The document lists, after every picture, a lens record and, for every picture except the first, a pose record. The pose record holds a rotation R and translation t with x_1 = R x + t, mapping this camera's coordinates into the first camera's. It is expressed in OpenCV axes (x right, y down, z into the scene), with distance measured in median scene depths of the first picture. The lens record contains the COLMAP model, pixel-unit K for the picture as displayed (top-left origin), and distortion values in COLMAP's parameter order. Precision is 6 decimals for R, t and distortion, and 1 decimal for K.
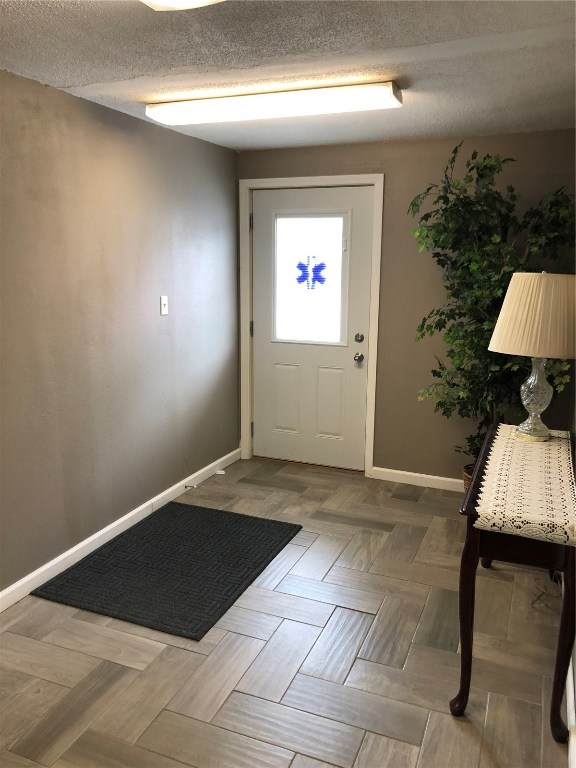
lens RADIAL K [[628.8, 0, 273.9], [0, 628.8, 373.7], [0, 0, 1]] dist [0.133835, -0.299976]
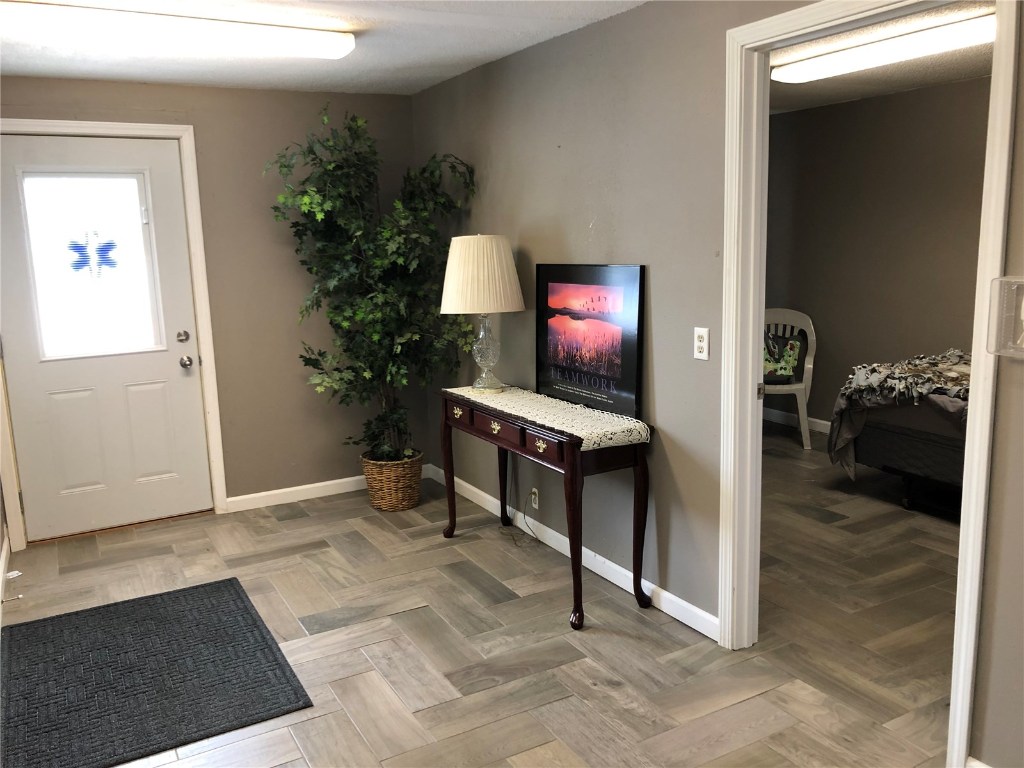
lens RADIAL K [[839.1, 0, 512.1], [0, 839.1, 376.4], [0, 0, 1]] dist [0.010730, -0.013111]
pose [[0.608096, -0.158134, 0.777954, -0.442547], [0.177446, 0.982241, 0.060957, -0.001239], [-0.773778, 0.100977, 0.625357, 0.071082]]
